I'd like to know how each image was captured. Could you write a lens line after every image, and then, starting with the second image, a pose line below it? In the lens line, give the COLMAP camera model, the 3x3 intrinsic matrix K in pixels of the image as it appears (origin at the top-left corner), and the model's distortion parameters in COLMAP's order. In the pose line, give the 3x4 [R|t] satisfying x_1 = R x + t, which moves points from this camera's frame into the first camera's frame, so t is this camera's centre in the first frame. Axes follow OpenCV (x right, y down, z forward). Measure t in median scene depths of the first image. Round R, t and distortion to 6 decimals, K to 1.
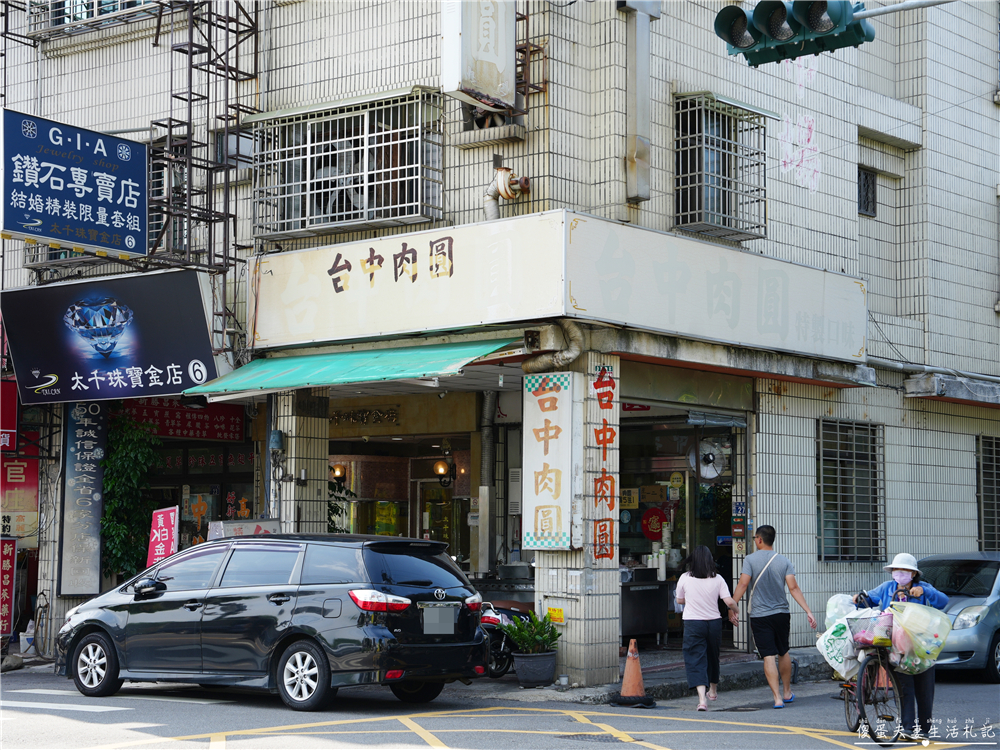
lens RADIAL K [[2099.1, 0, 500.0], [0, 2099.1, 375.0], [0, 0, 1]] dist [-0.003892, -0.027681]
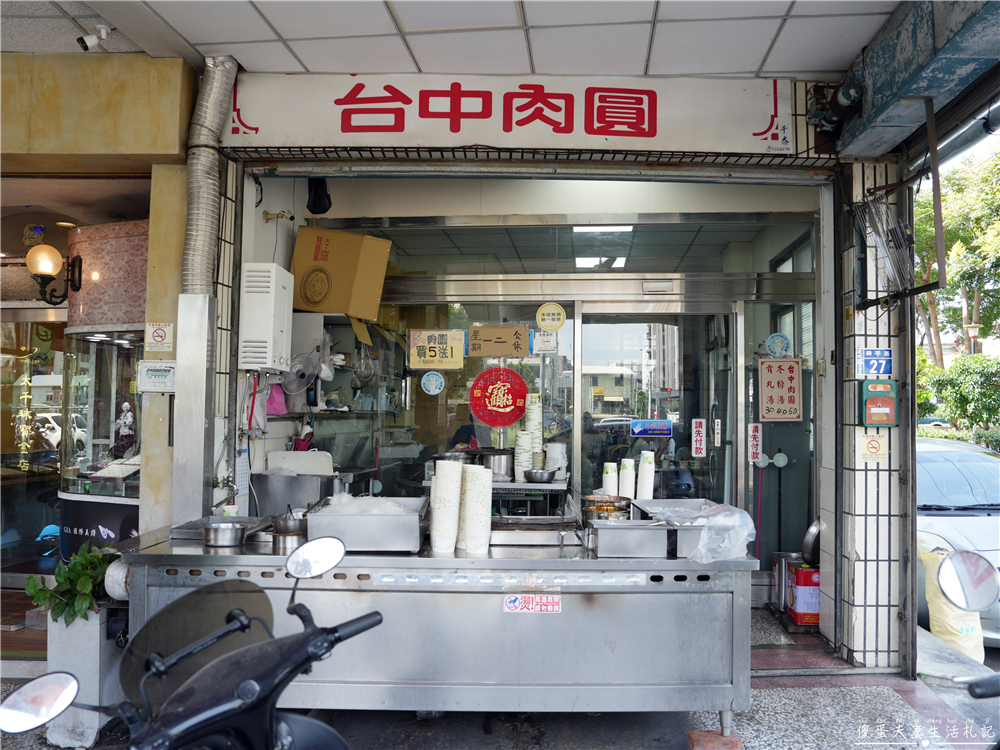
lens RADIAL K [[742.3, 0, 500.0], [0, 742.3, 375.0], [0, 0, 1]] dist [-0.060119, -0.001162]
pose [[0.793670, 0.032606, 0.607474, -0.045347], [-0.052690, 0.998495, 0.015247, 0.062852], [-0.606062, -0.044109, 0.794193, 0.850790]]
